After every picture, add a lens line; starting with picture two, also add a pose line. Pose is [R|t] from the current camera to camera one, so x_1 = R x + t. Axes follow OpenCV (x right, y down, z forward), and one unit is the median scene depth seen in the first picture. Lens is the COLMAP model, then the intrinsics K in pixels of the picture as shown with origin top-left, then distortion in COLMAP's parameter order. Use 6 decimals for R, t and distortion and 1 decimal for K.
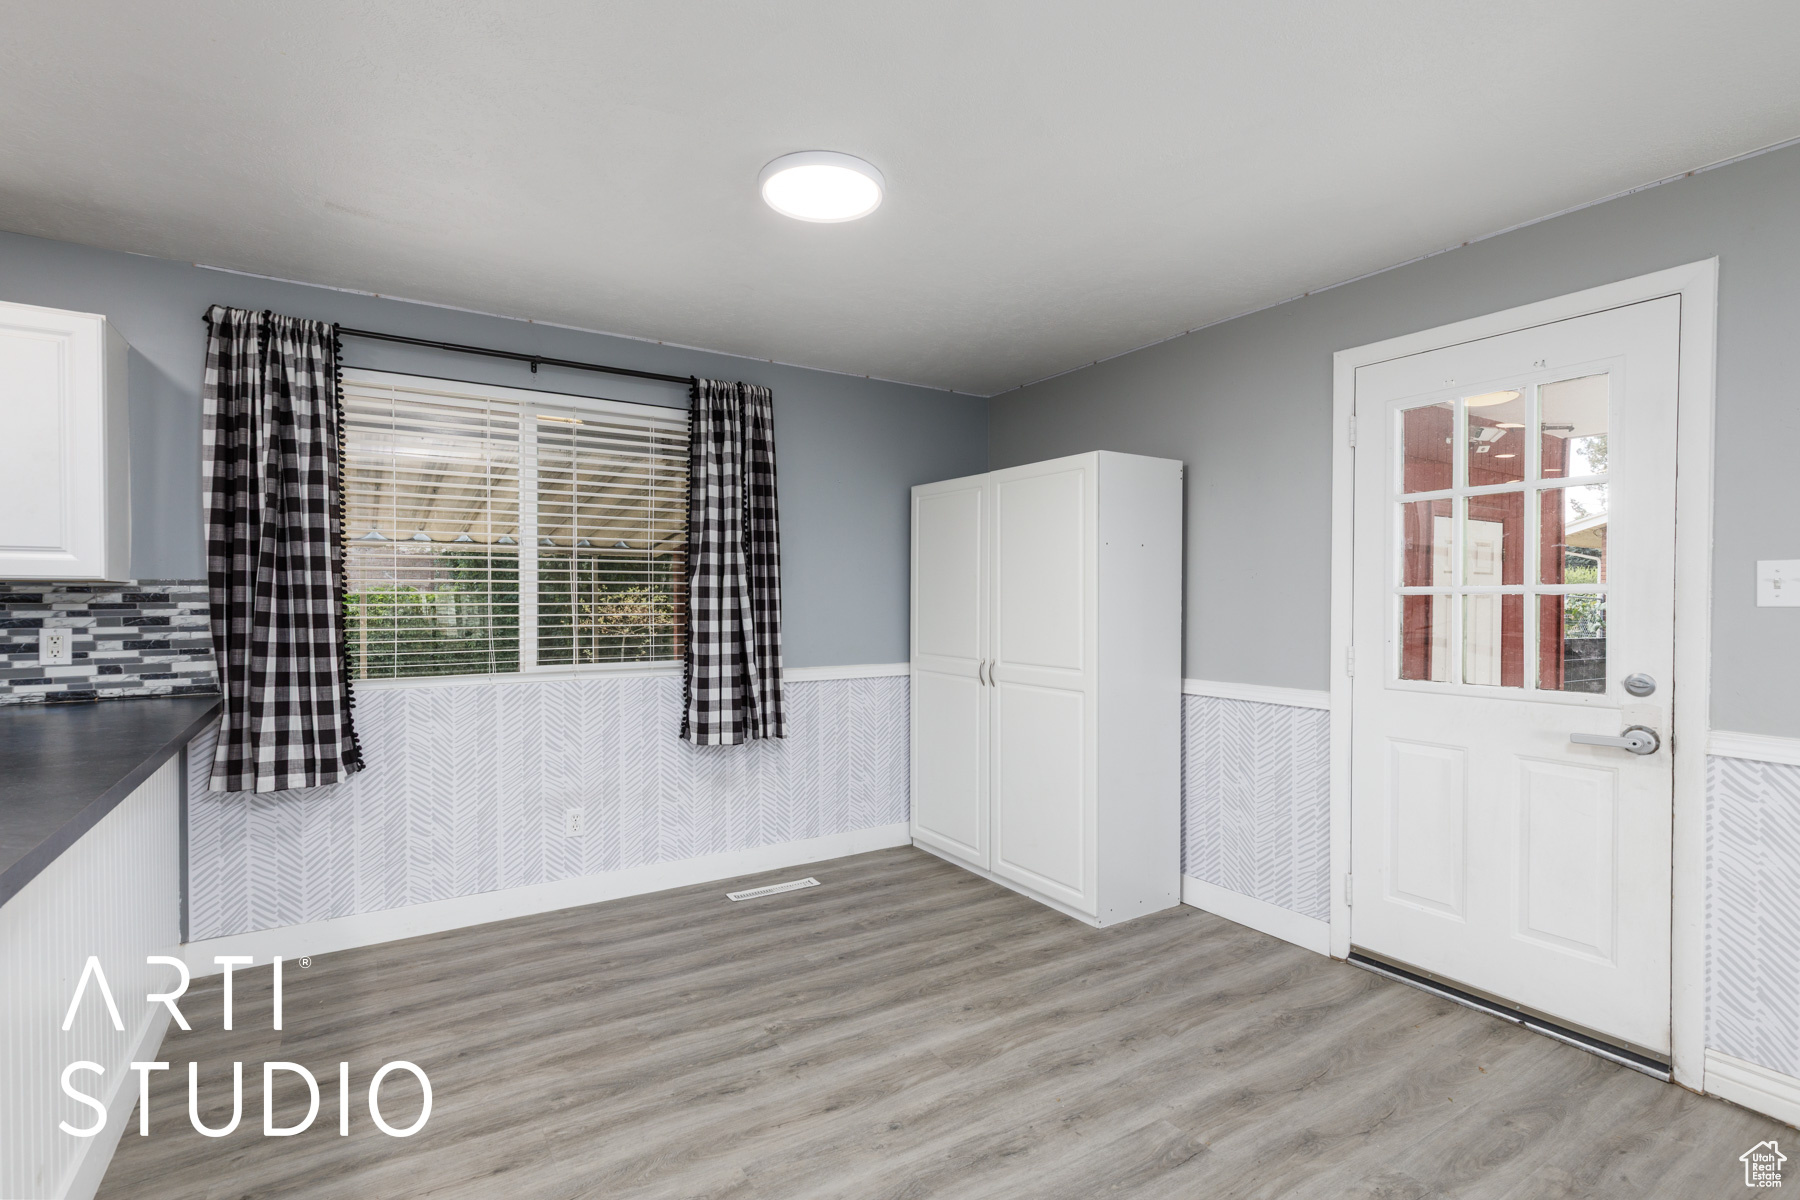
lens RADIAL K [[870.7, 0, 977.6], [0, 870.7, 606.8], [0, 0, 1]] dist [0.001012, -0.001584]
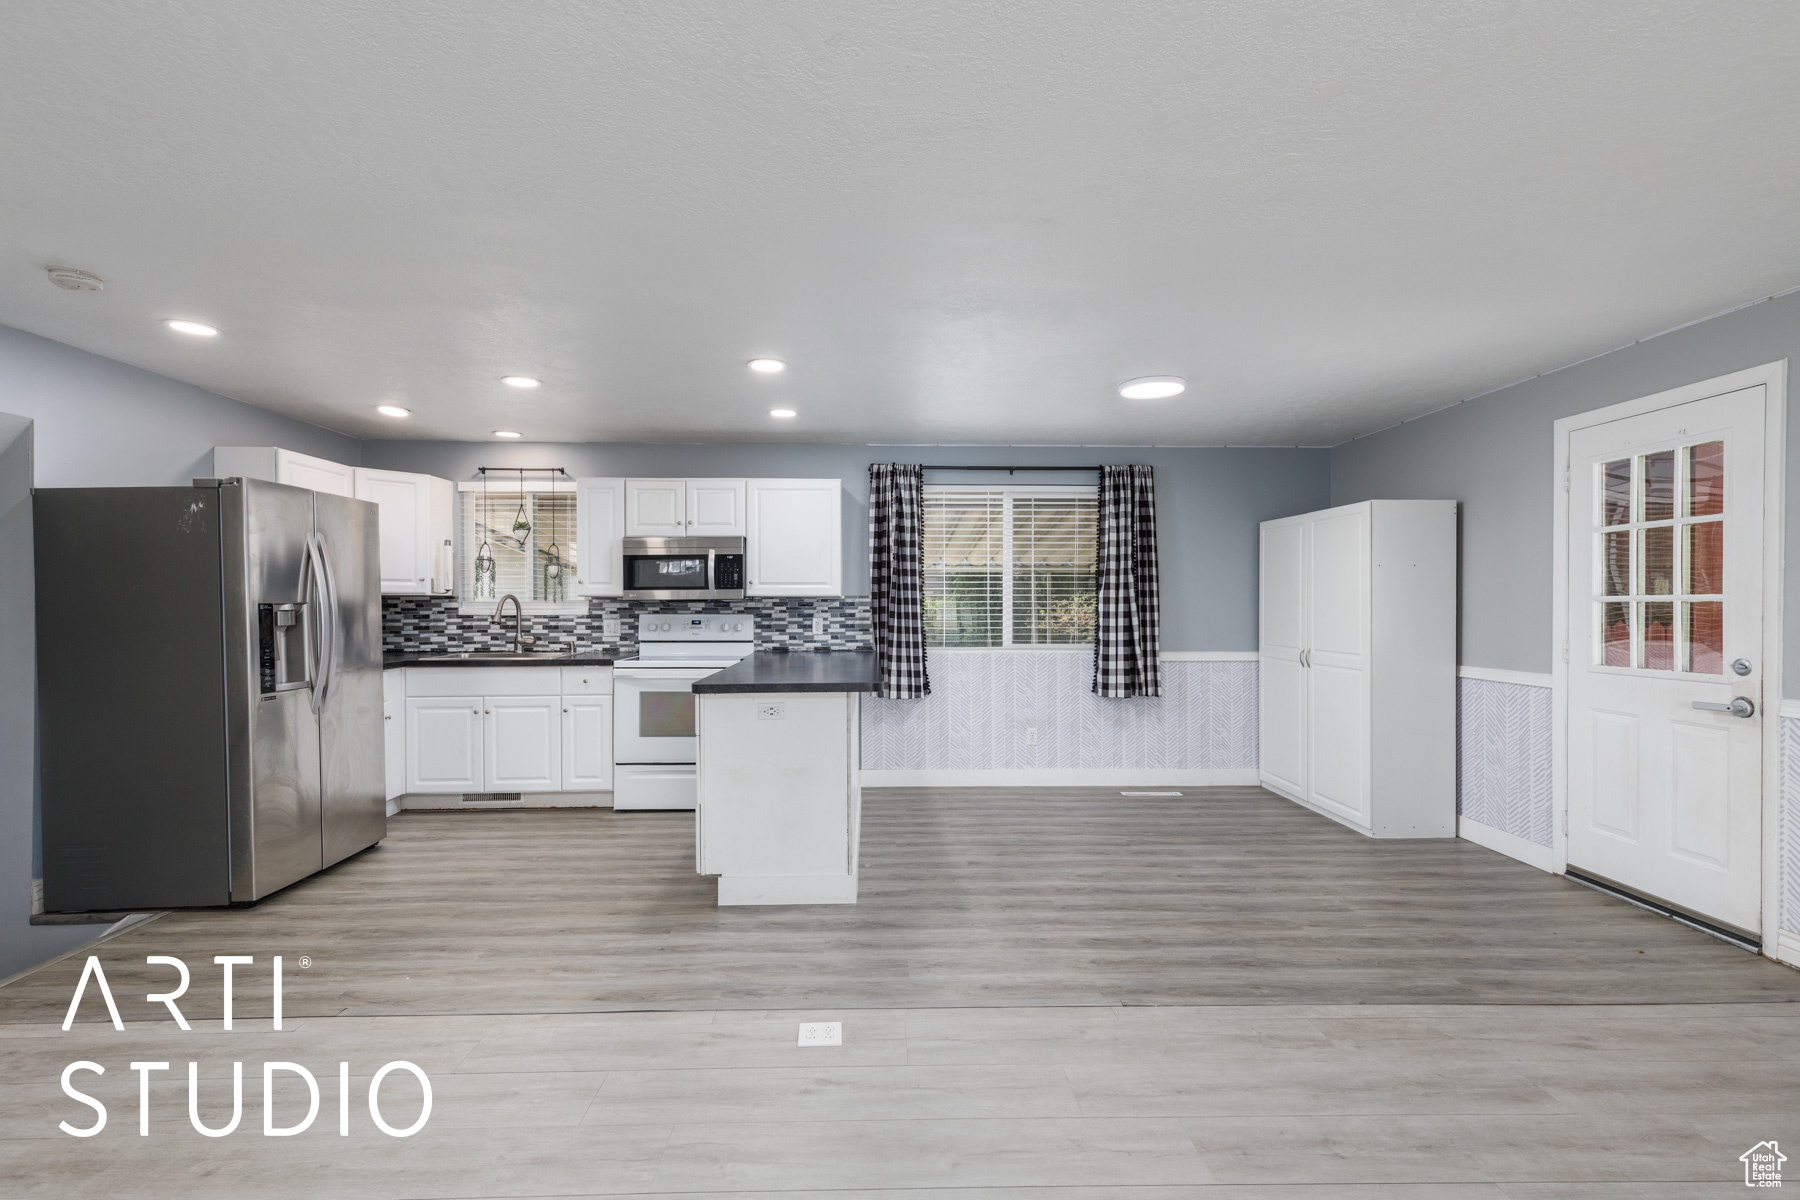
lens RADIAL K [[812.3, 0, 905.6], [0, 812.3, 607.9], [0, 0, 1]] dist [0.017068, -0.000331]
pose [[0.830669, 0.002124, -0.556763, 0.261134], [-0.004985, 0.999981, -0.003621, 0.005030], [0.556745, 0.005784, 0.830663, -0.551866]]
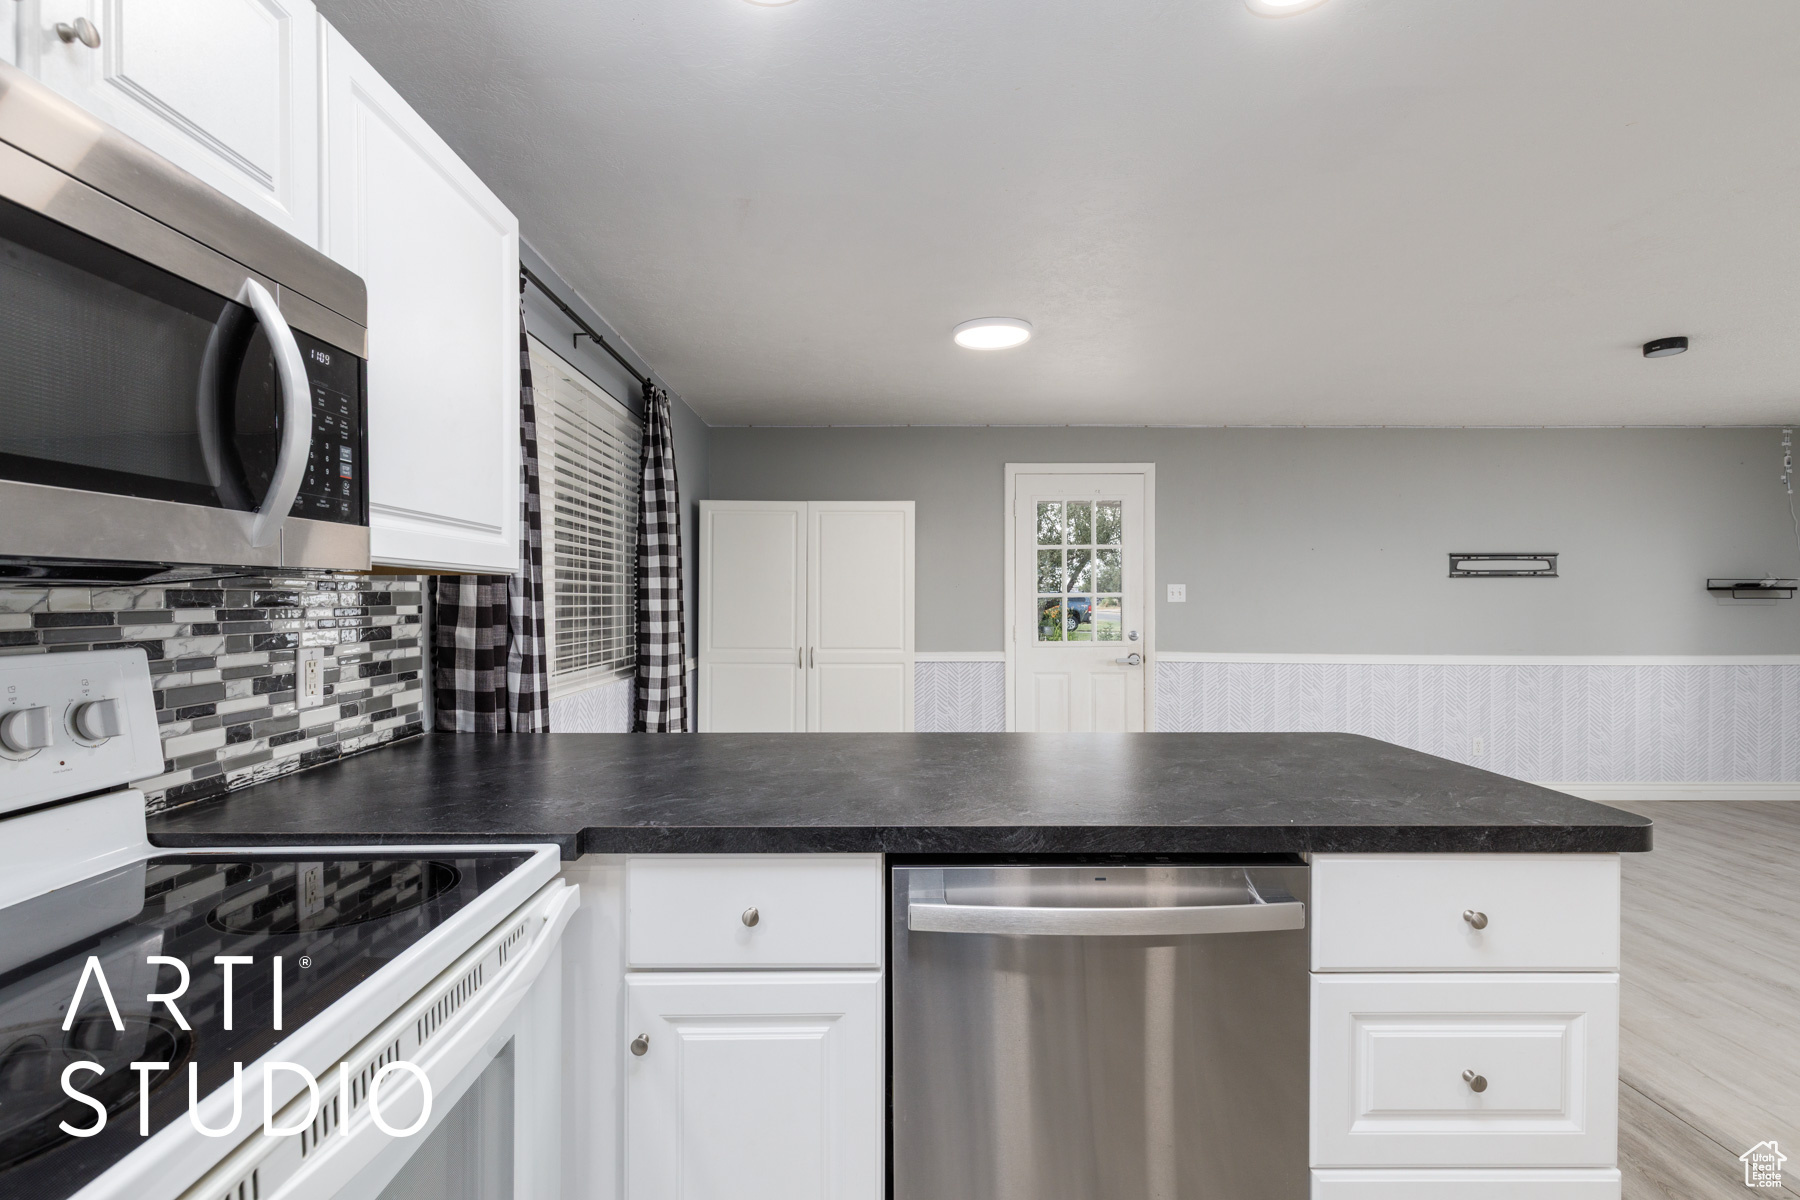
lens RADIAL K [[812.4, 0, 877.0], [0, 812.4, 600.5], [0, 0, 1]] dist [0.001223, 0.000037]
pose [[0.583967, -0.001213, 0.811777, -1.182383], [0.009521, 0.999940, -0.005355, -0.001840], [-0.811722, 0.010856, 0.583944, 0.308985]]
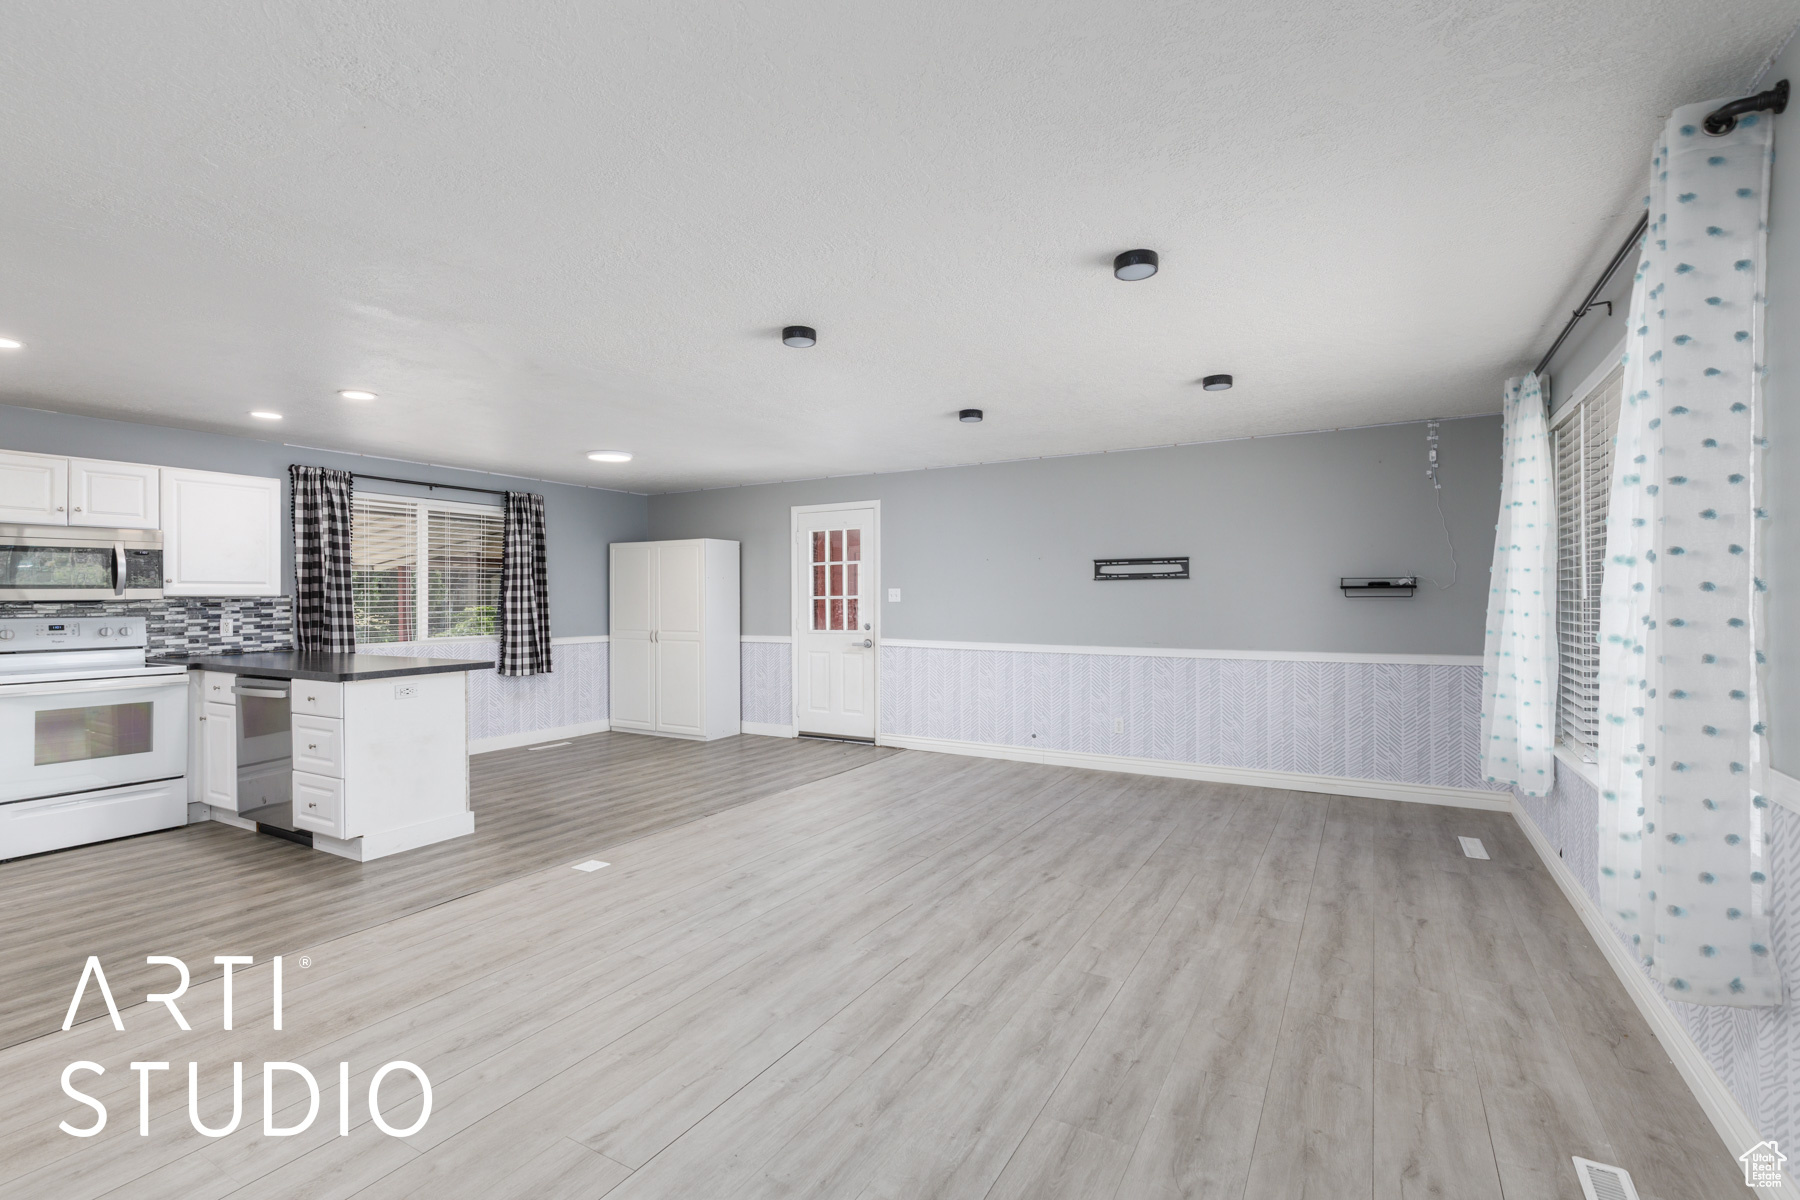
lens RADIAL K [[817.2, 0, 892.6], [0, 817.2, 593.0], [0, 0, 1]] dist [0.003222, 0.000162]
pose [[0.913587, -0.003642, 0.406627, -0.357837], [0.010948, 0.999818, -0.015642, 0.009731], [-0.406496, 0.018742, 0.913460, -1.347941]]
